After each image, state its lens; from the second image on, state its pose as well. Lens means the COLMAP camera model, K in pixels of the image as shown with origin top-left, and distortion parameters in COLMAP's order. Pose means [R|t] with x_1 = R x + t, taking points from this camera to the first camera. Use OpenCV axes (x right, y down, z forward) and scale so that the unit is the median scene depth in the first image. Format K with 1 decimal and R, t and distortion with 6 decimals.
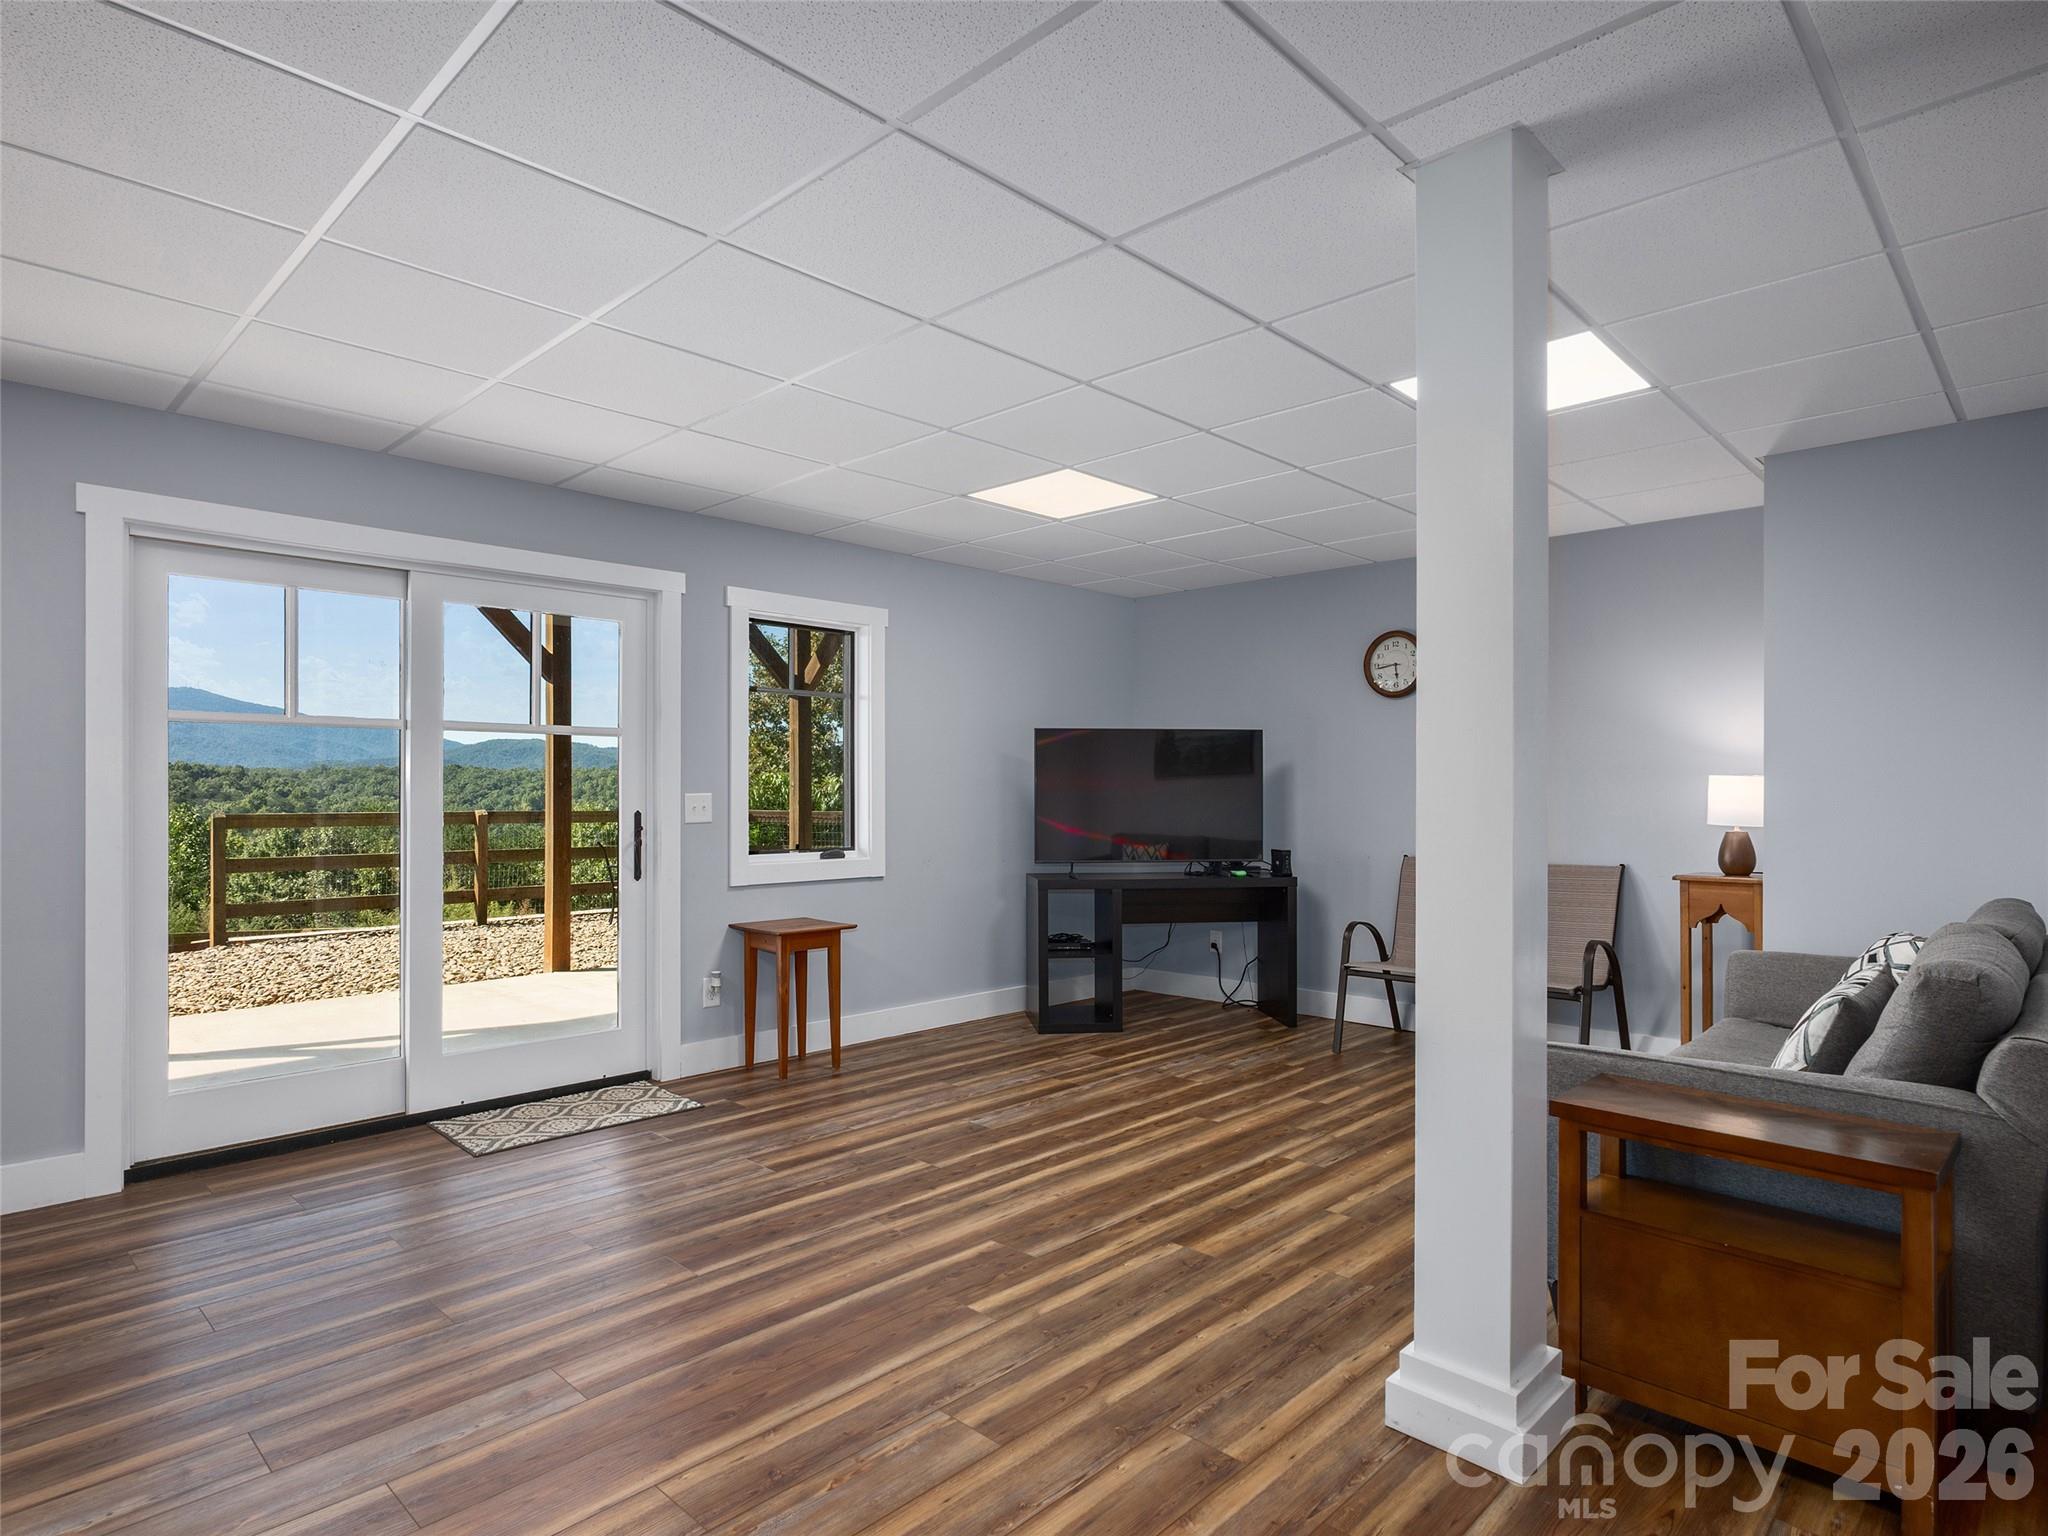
lens RADIAL K [[1122.6, 0, 1034.0], [0, 1122.6, 790.0], [0, 0, 1]] dist [-0.002857, 0.002875]
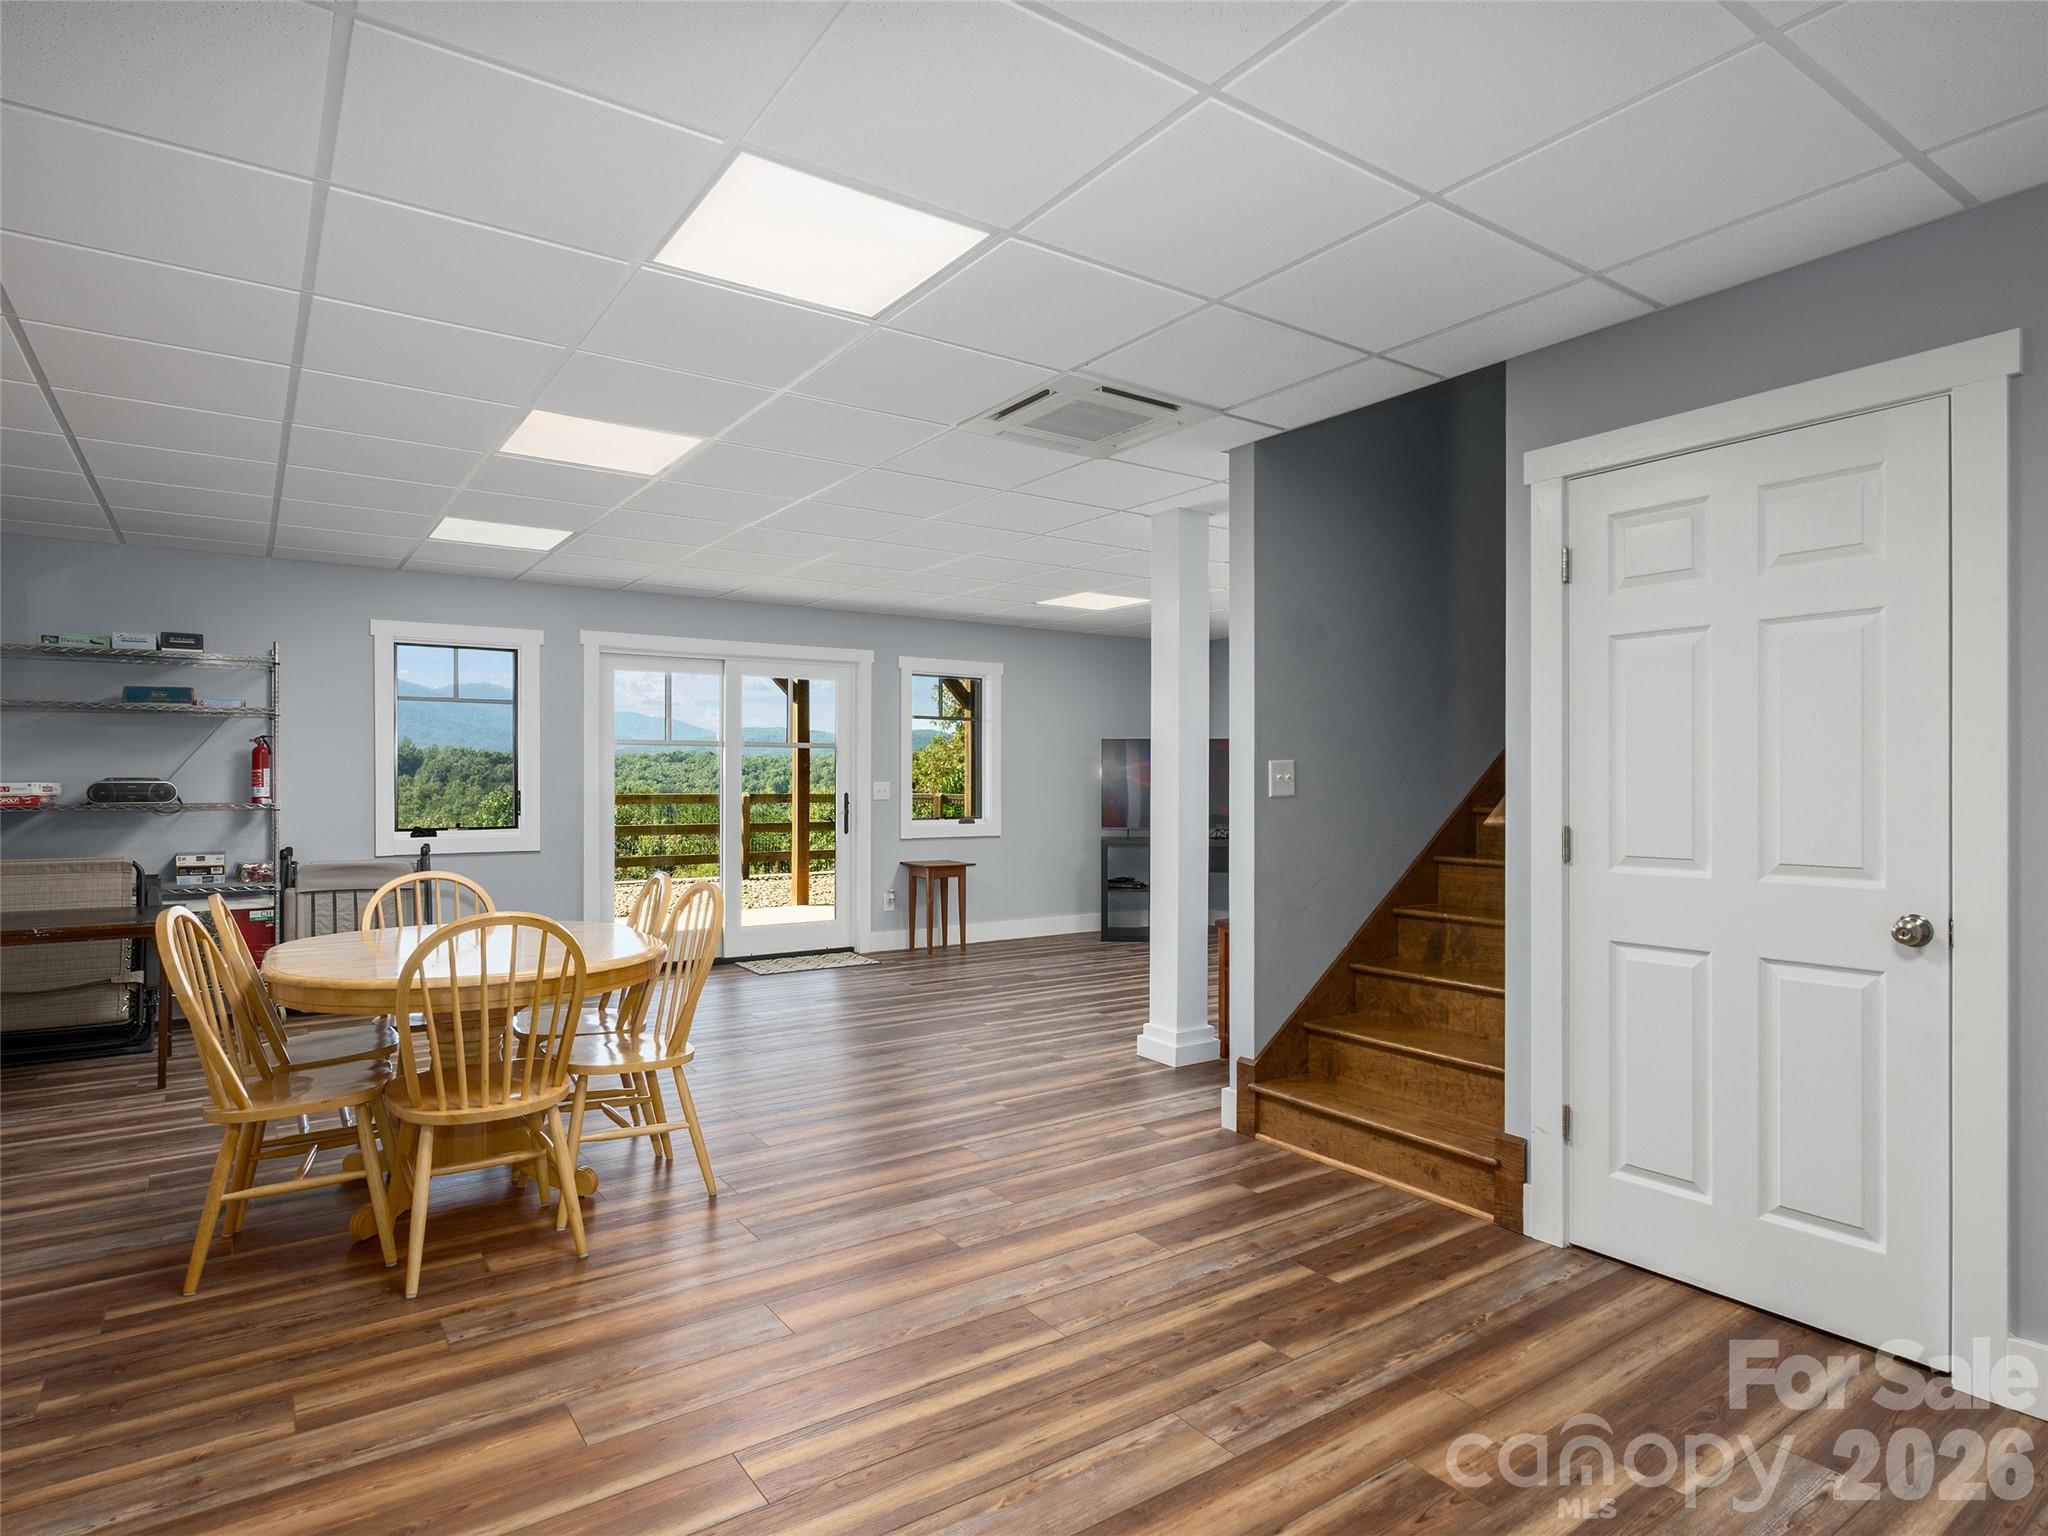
lens RADIAL K [[1122.6, 0, 1040.8], [0, 1122.6, 769.3], [0, 0, 1]] dist [-0.002857, 0.002875]
pose [[0.982288, -0.000778, -0.187376, 0.250755], [-0.000199, 0.999986, -0.005199, -0.007527], [0.187377, 0.005145, 0.982275, -0.605007]]
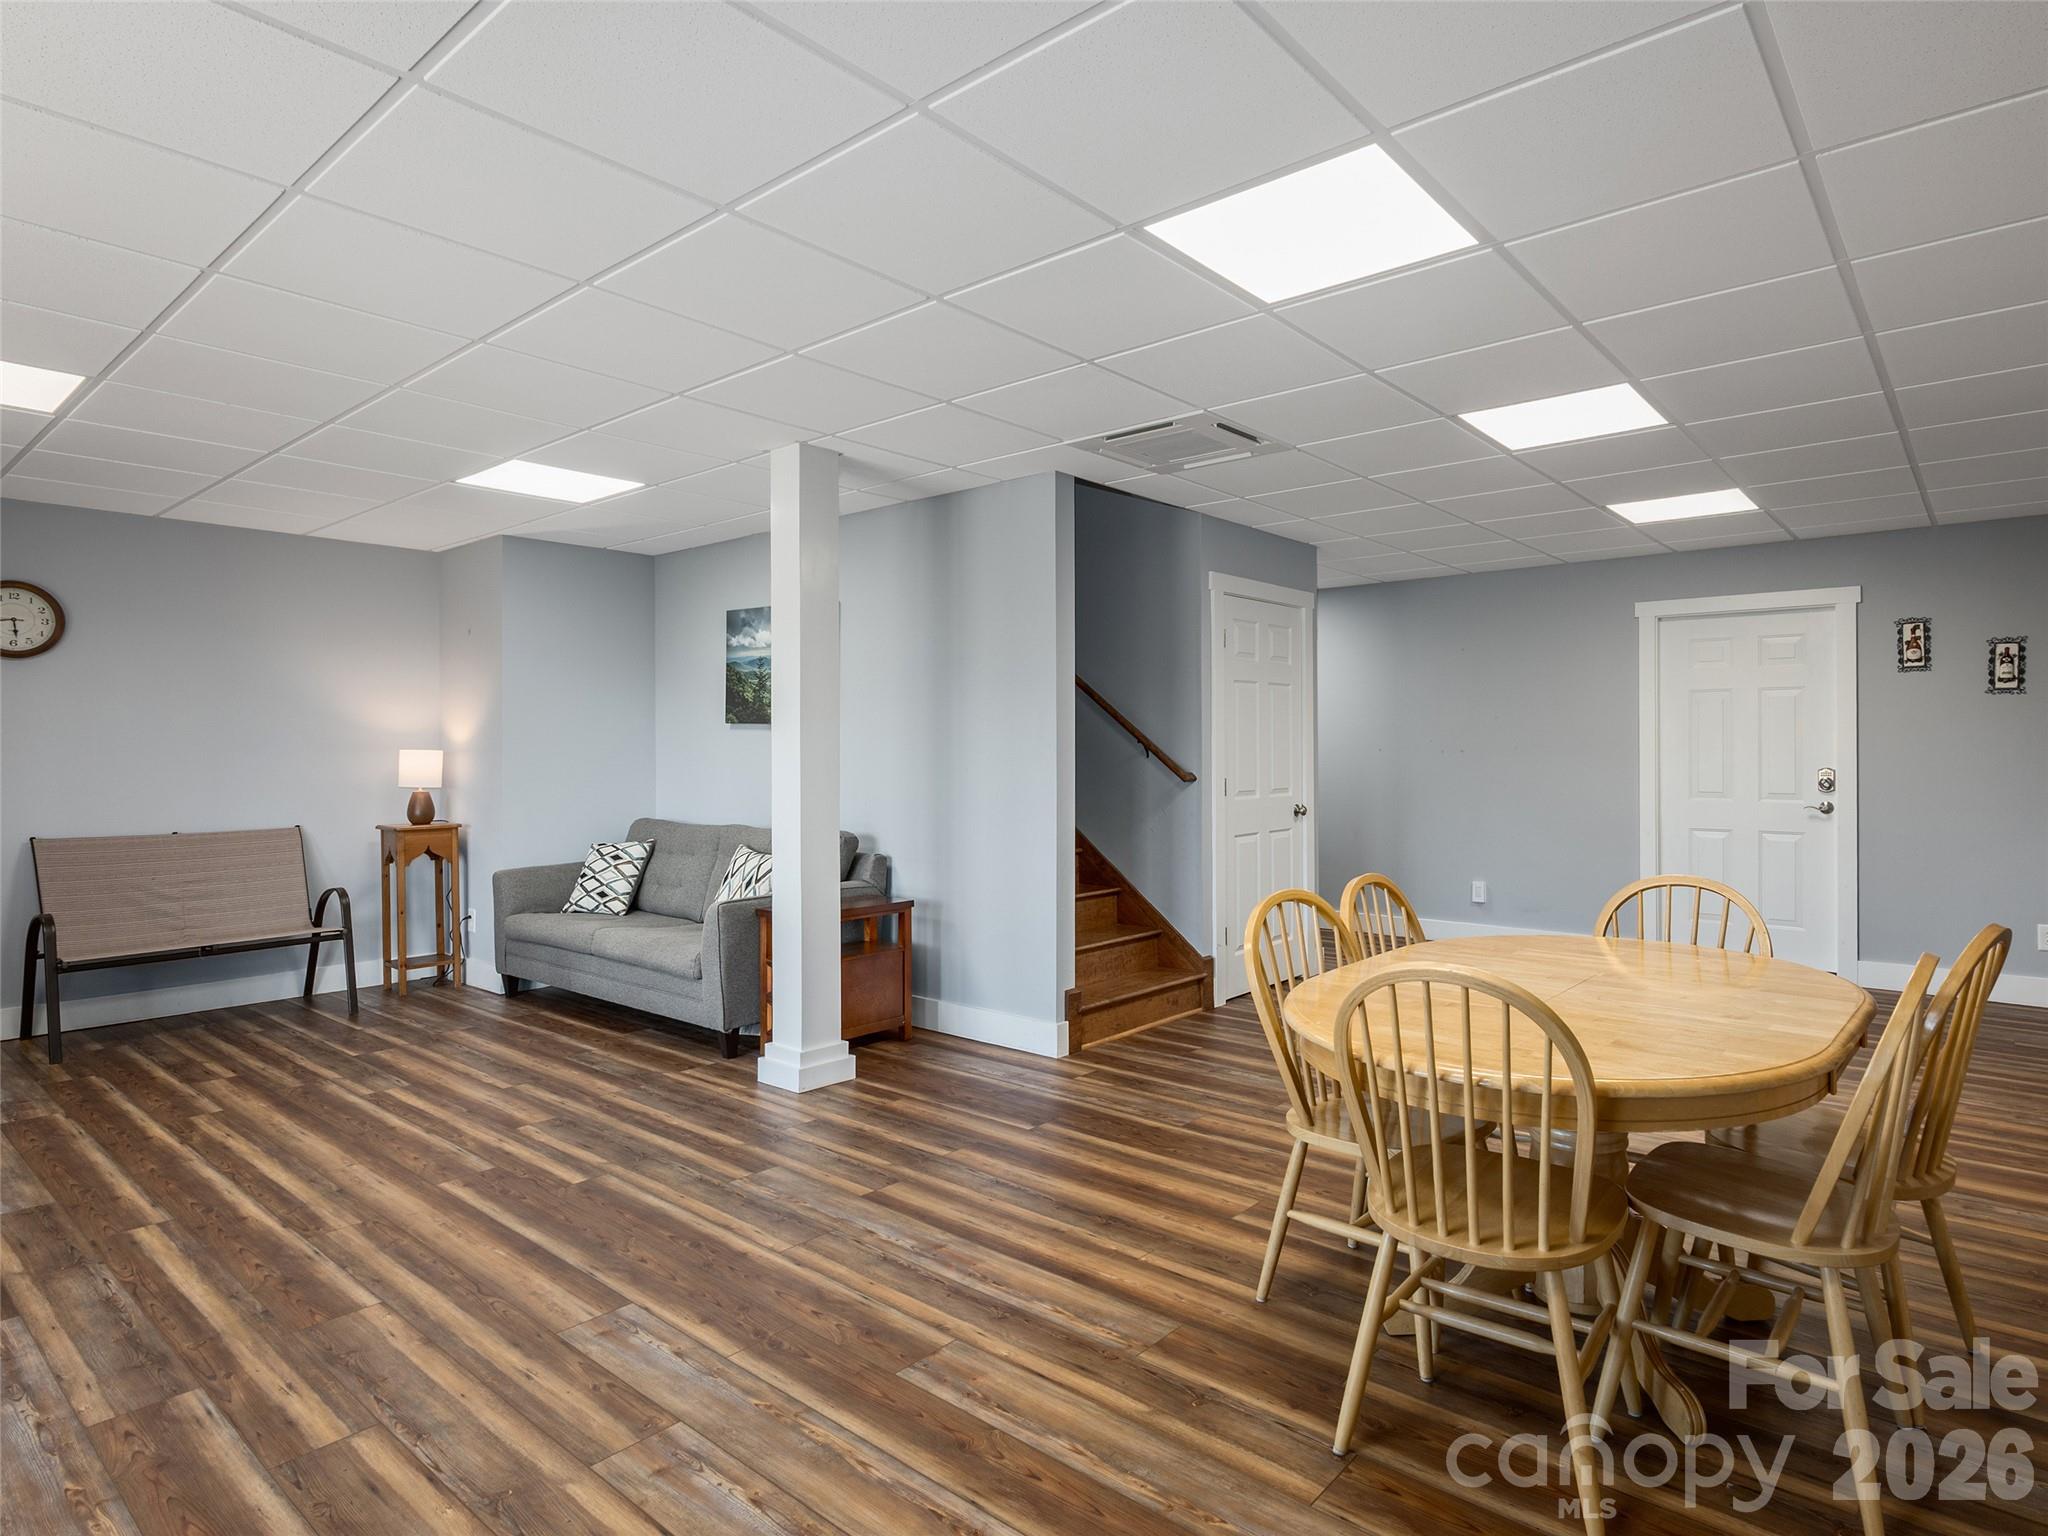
lens RADIAL K [[1122.6, 0, 1064.2], [0, 1122.6, 749.3], [0, 0, 1]] dist [-0.002857, 0.002875]
pose [[-0.050355, 0.000821, 0.998731, -0.740460], [0.003862, 0.999992, -0.000628, -0.009015], [-0.998724, 0.003826, -0.050358, 0.291235]]
